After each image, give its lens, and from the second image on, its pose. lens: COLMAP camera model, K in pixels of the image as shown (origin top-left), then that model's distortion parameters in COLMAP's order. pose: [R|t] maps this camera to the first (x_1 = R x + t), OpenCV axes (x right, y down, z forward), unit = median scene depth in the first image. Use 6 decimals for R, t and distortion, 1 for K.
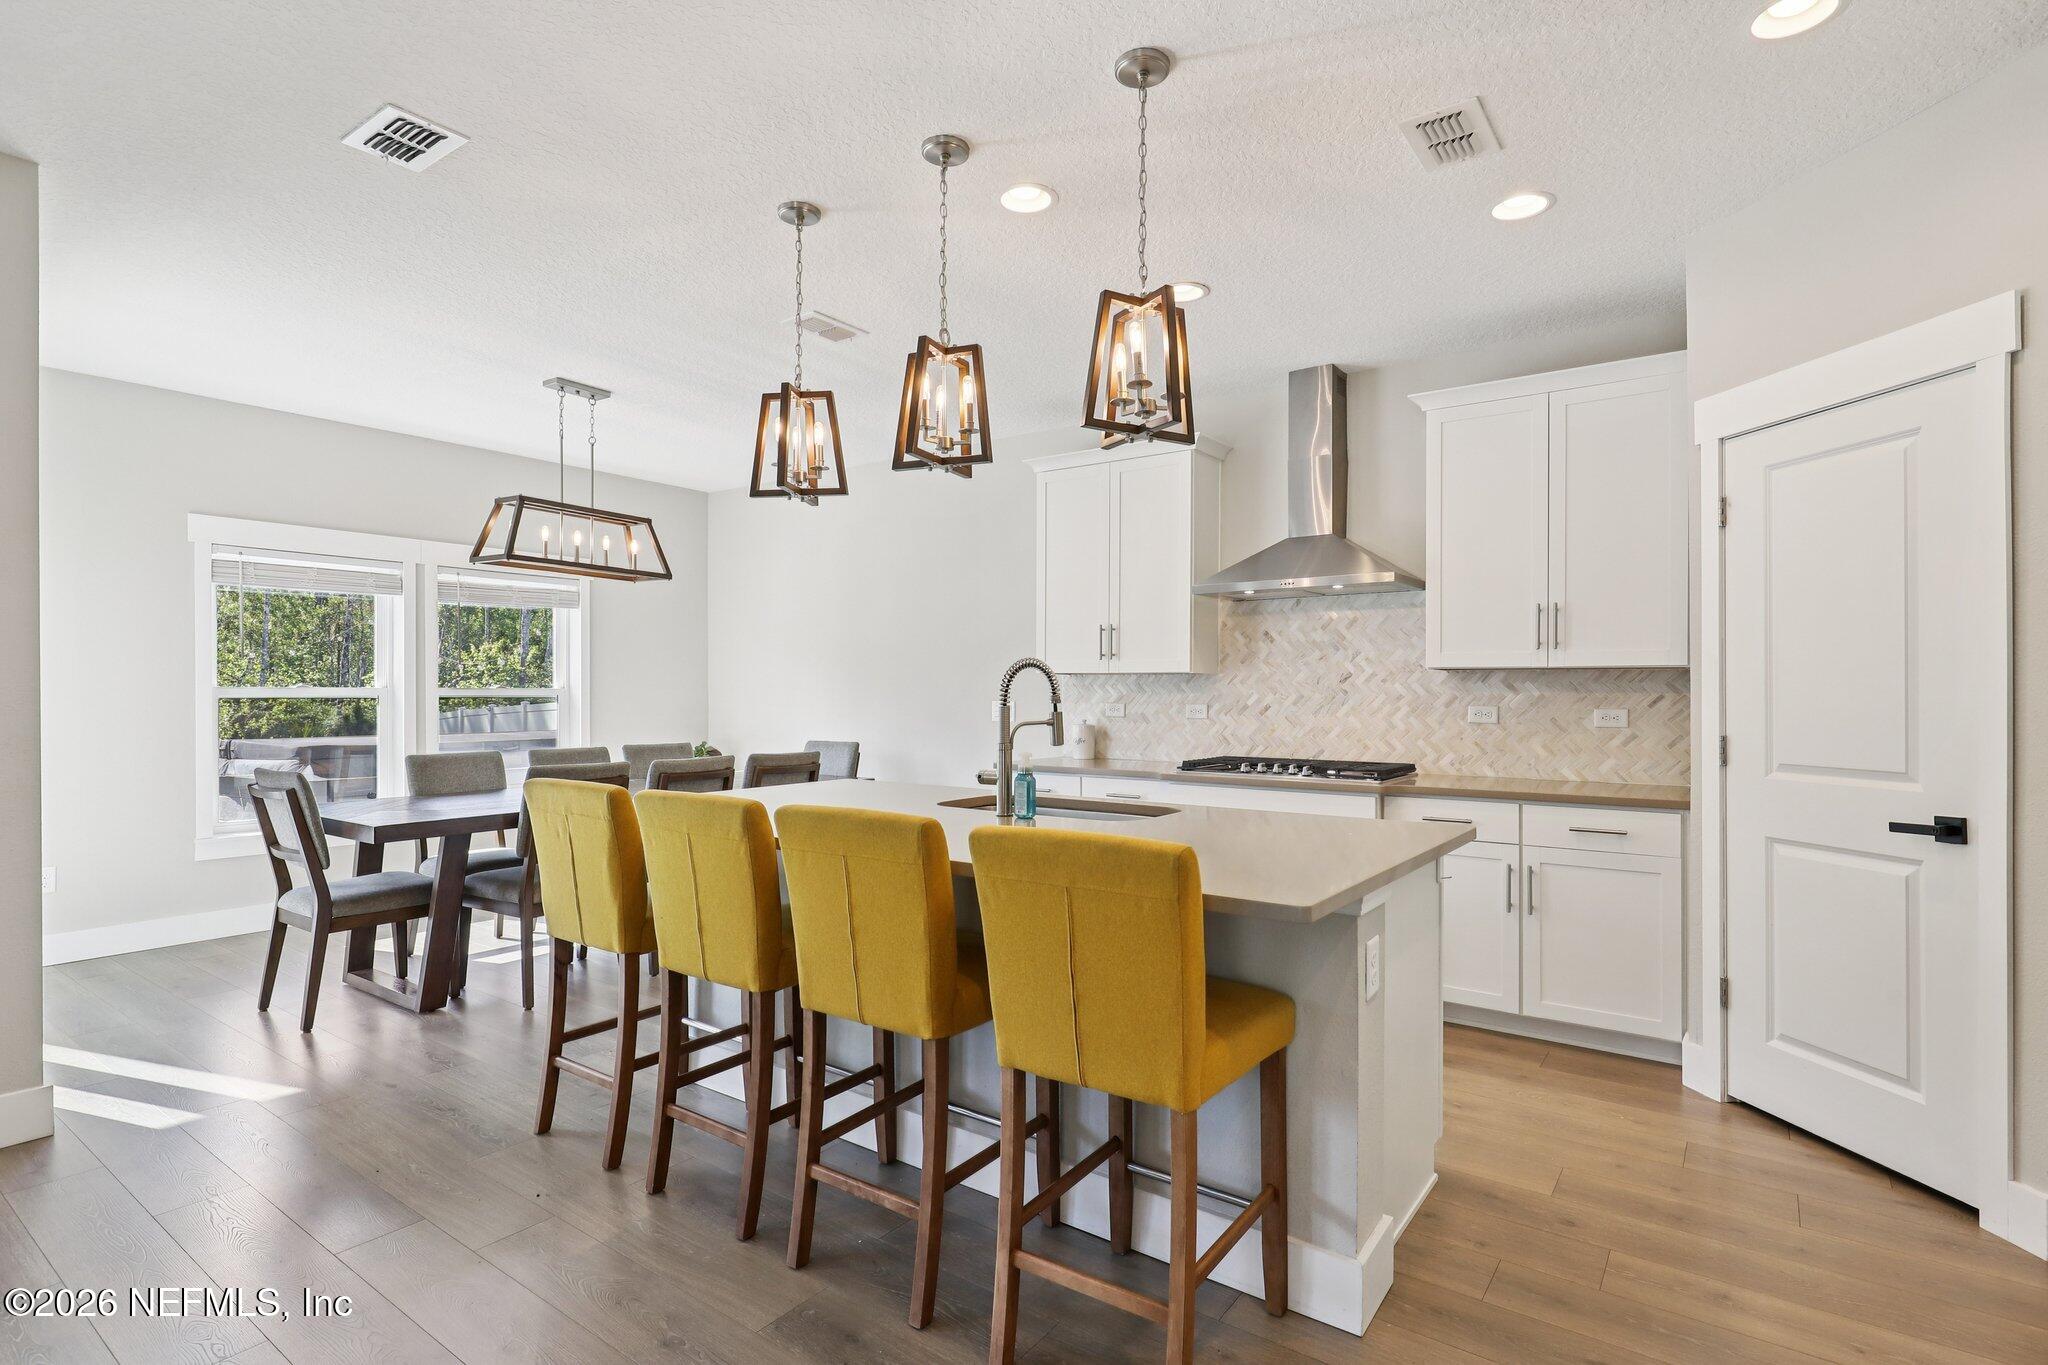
lens RADIAL K [[991.7, 0, 1030.1], [0, 991.7, 687.2], [0, 0, 1]] dist [-0.006600, -0.000004]
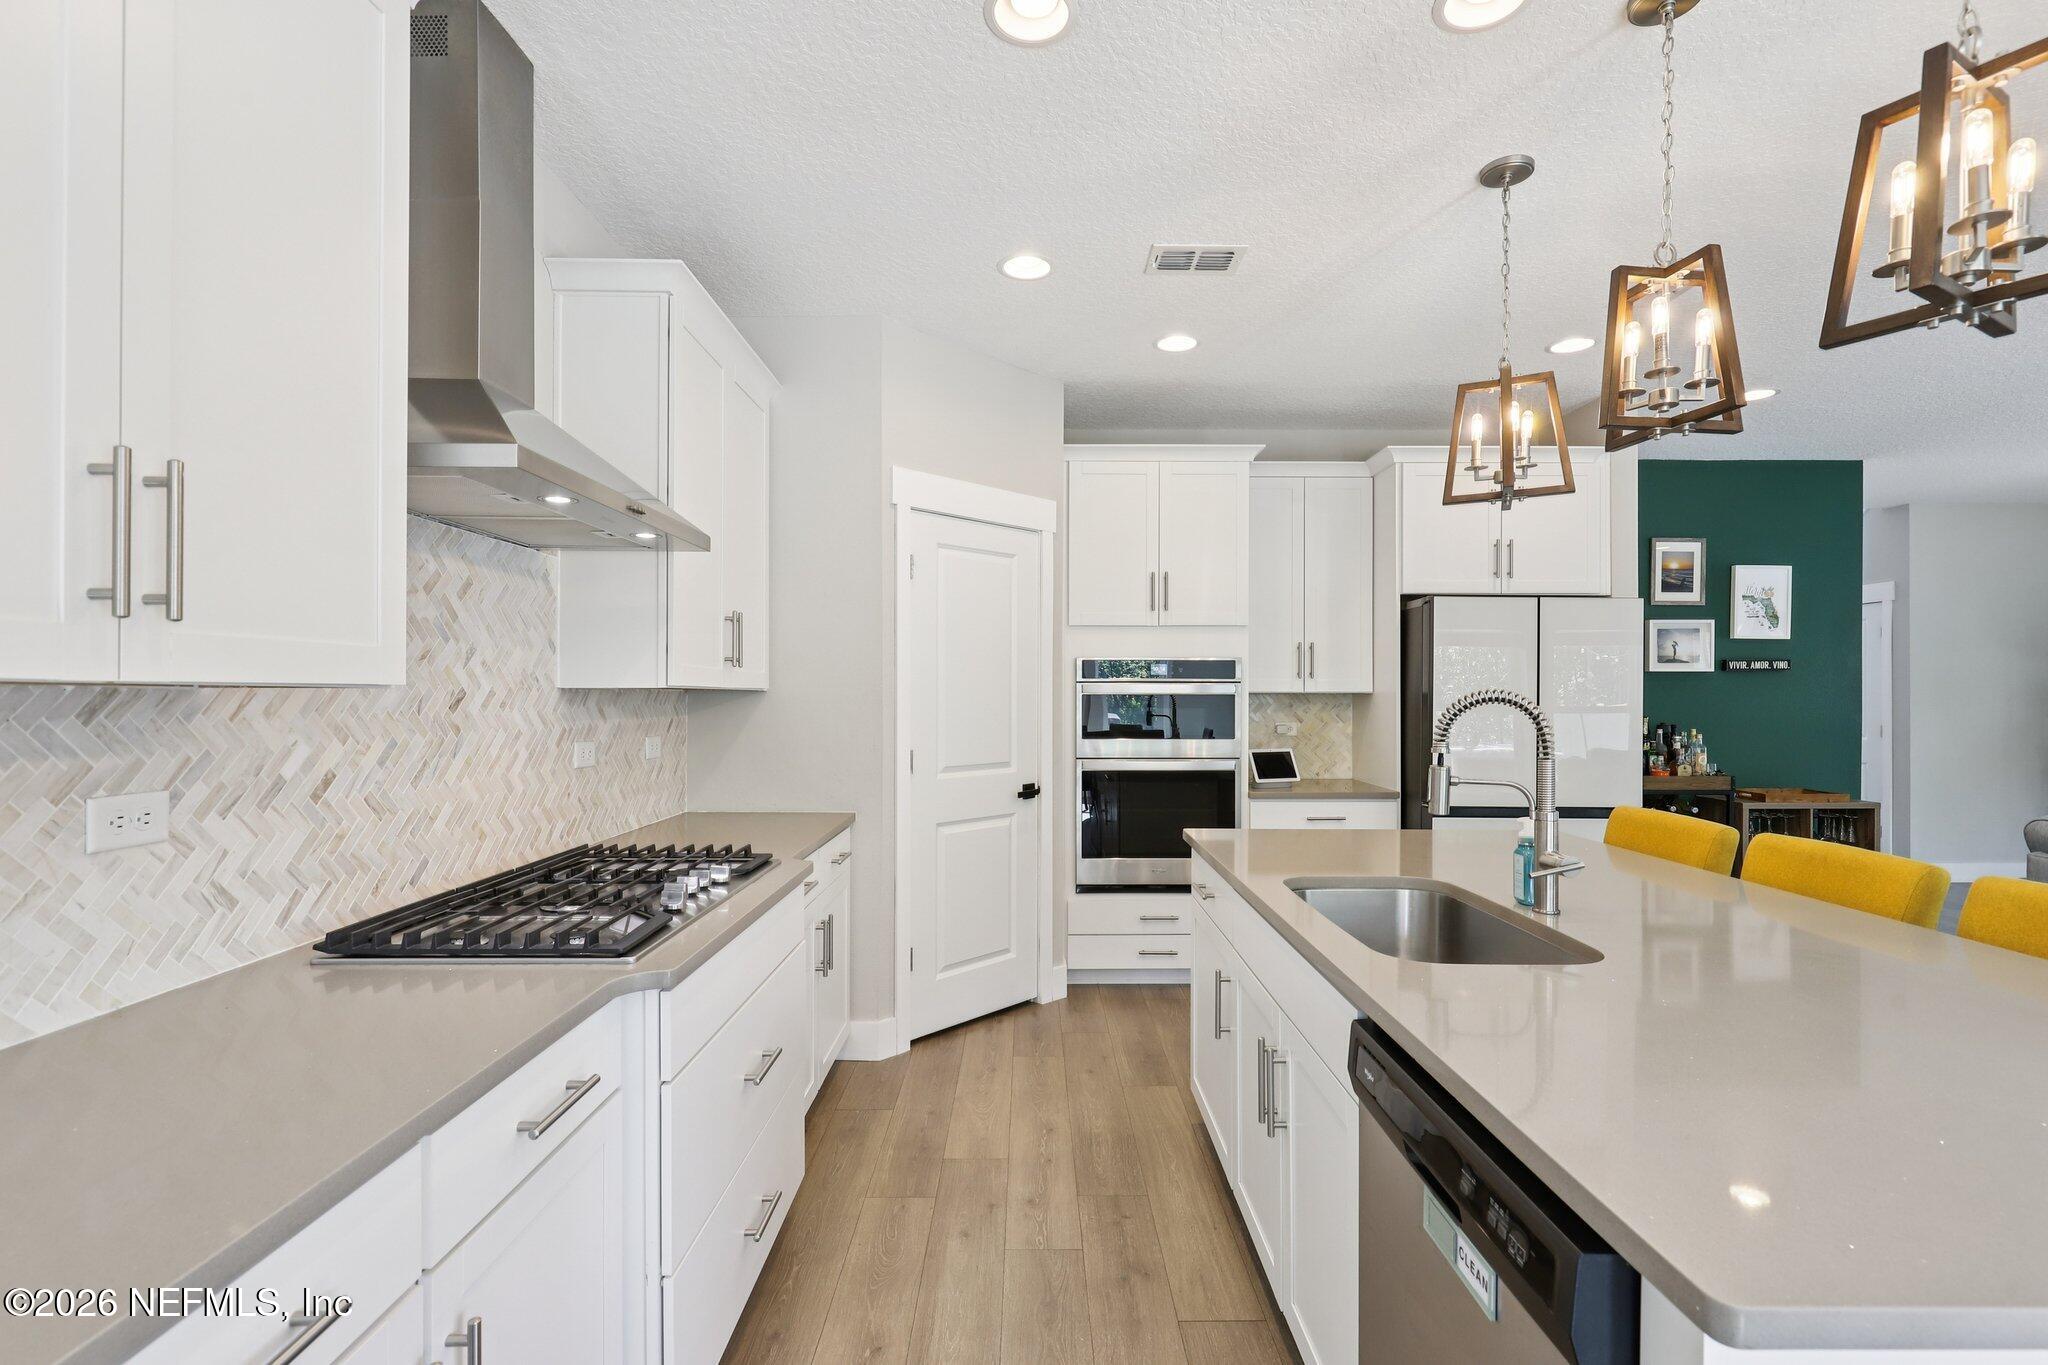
lens RADIAL K [[930.7, 0, 1031.9], [0, 930.7, 691.3], [0, 0, 1]] dist [-0.002860, -0.000353]
pose [[-0.591997, -0.002740, 0.805936, -0.215976], [-0.008536, 0.999959, -0.002871, -0.015028], [-0.805895, -0.008579, -0.591996, 1.064543]]
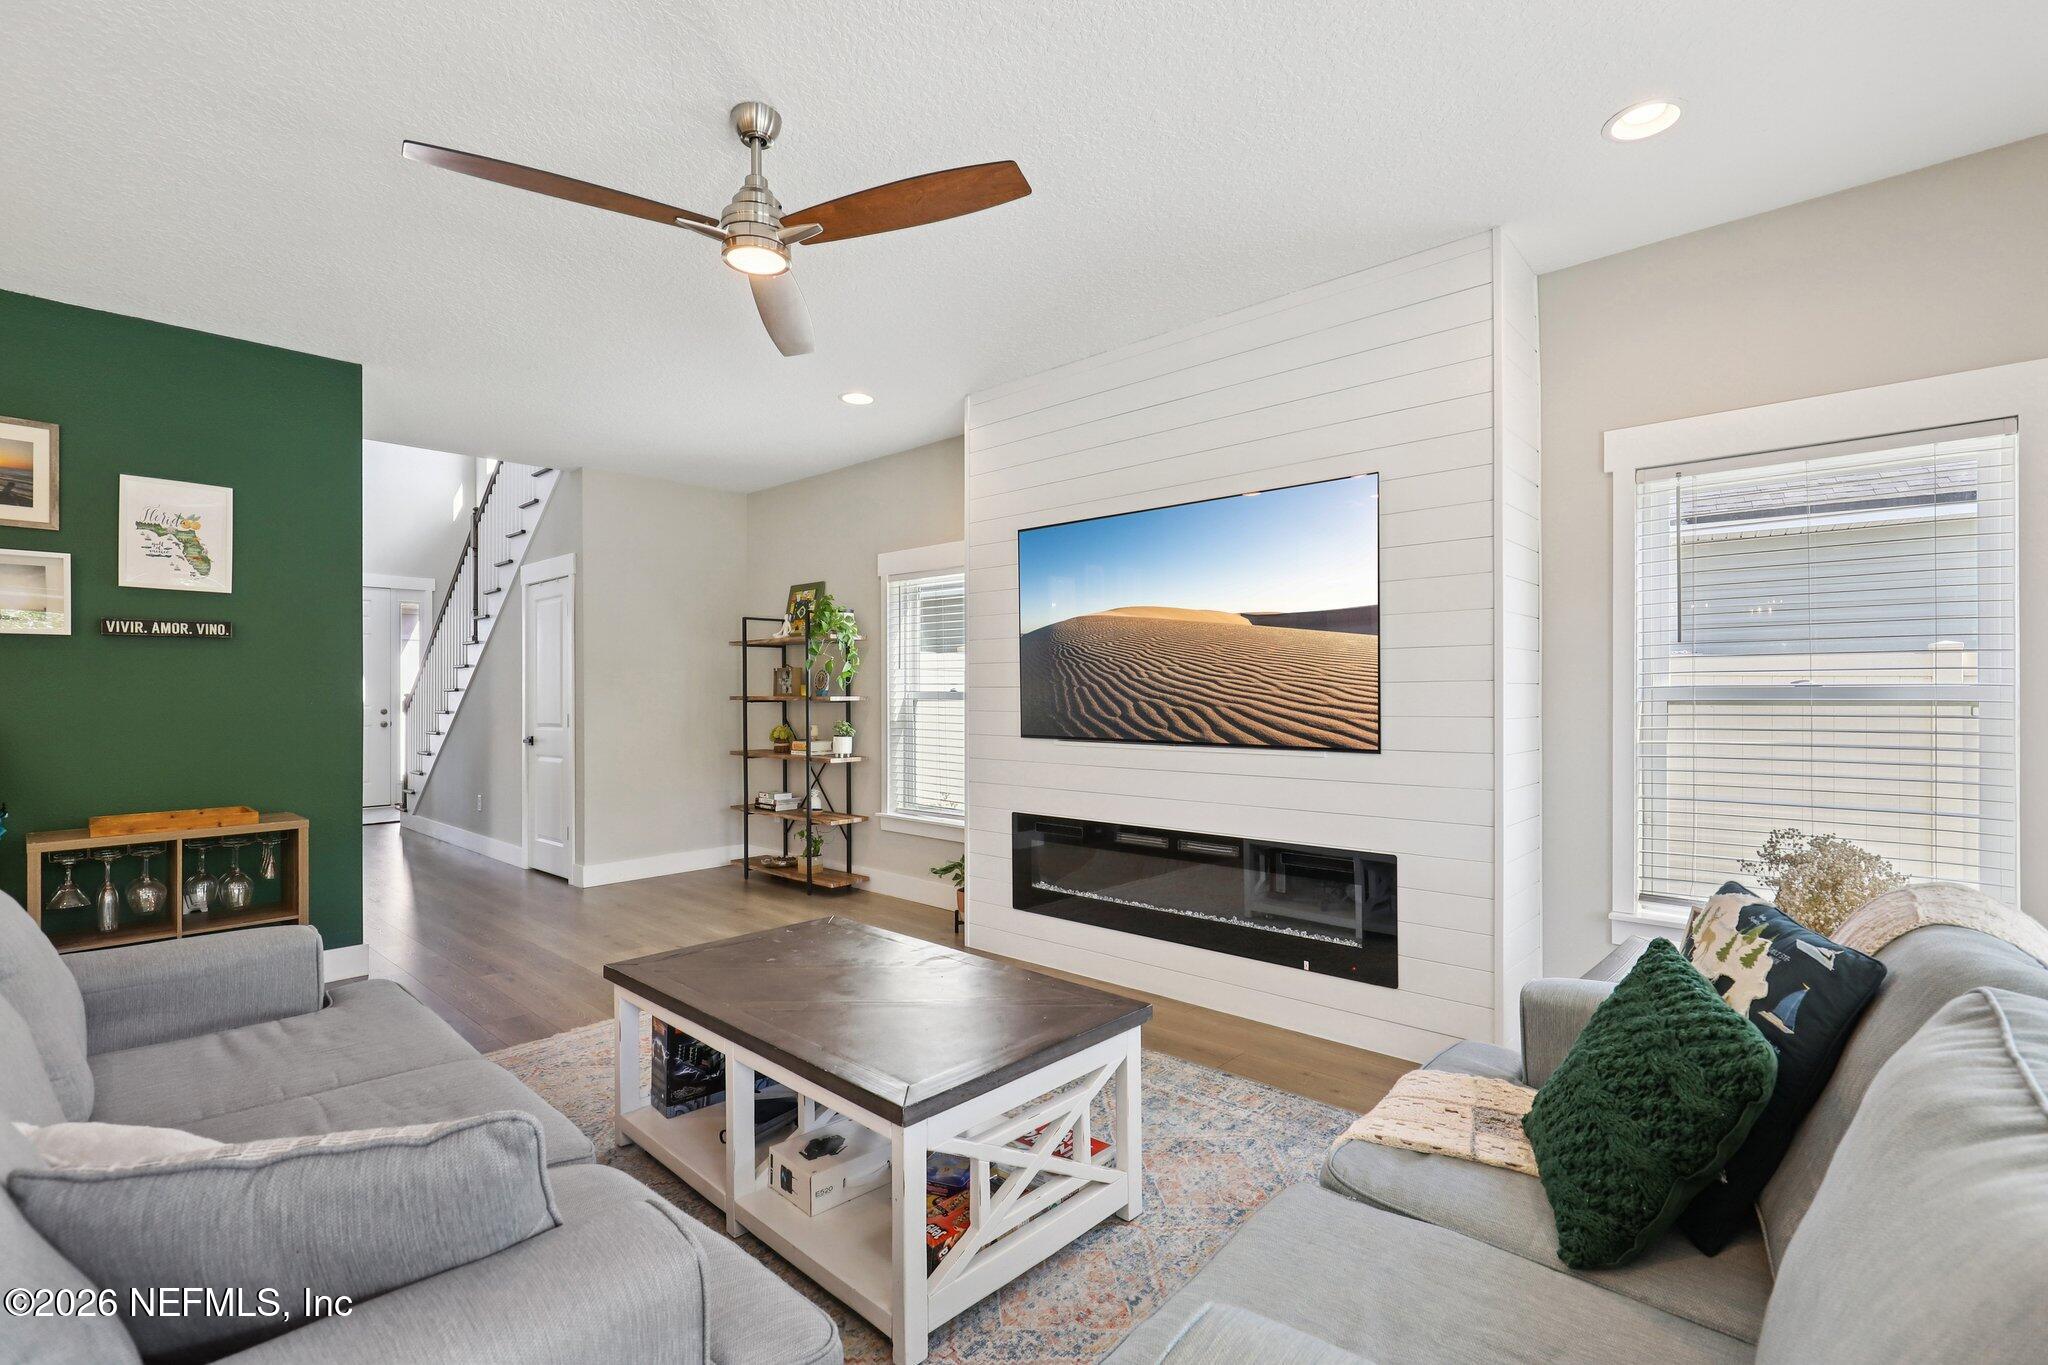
lens RADIAL K [[930.7, 0, 1035.2], [0, 930.7, 689.3], [0, 0, 1]] dist [-0.002860, -0.000353]
pose [[-0.994450, 0.001701, 0.105193, -0.653949], [0.000958, 0.999974, -0.007111, -0.000113], [-0.105203, -0.006971, -0.994426, 0.295386]]
